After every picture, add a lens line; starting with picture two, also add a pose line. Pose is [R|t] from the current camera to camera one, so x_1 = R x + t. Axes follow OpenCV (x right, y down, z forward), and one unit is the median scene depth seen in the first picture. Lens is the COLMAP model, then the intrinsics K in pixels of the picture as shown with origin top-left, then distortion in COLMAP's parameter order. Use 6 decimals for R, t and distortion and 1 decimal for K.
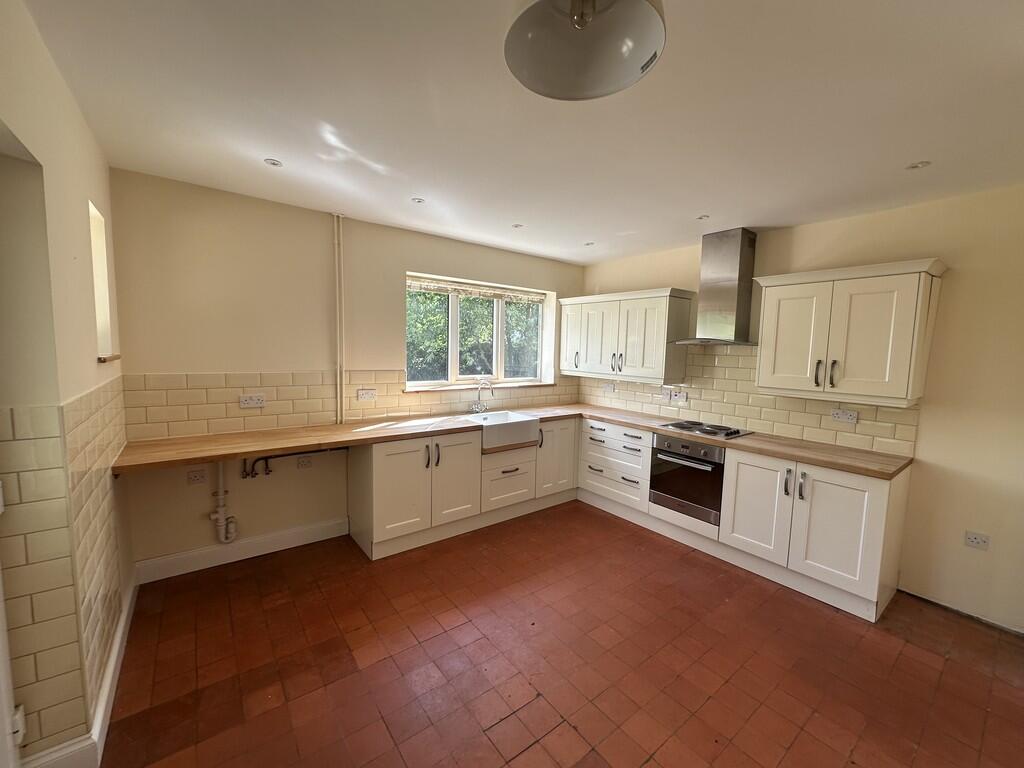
lens RADIAL K [[410.6, 0, 512.0], [0, 410.6, 384.0], [0, 0, 1]] dist [-0.000329, 0.000105]
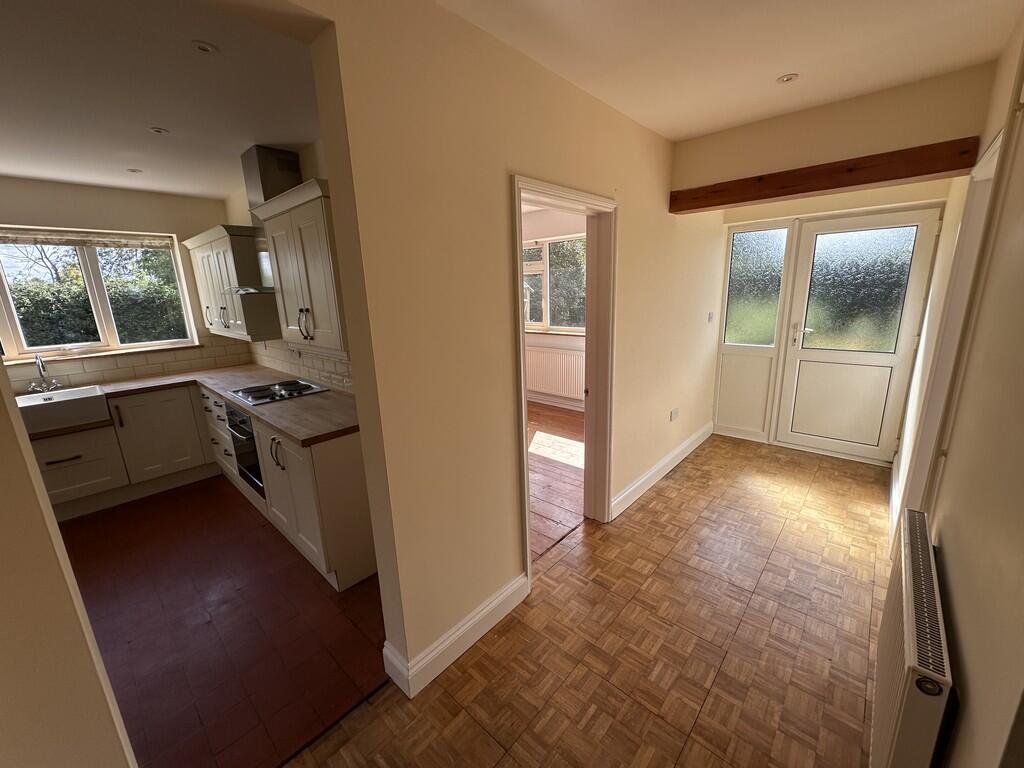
lens RADIAL K [[410.6, 0, 512.0], [0, 410.6, 384.0], [0, 0, 1]] dist [-0.000329, 0.000105]
pose [[0.984268, -0.094548, 0.149253, 0.655711], [0.072061, 0.986136, 0.149476, -0.001400], [-0.161316, -0.136369, 0.977436, 0.046933]]
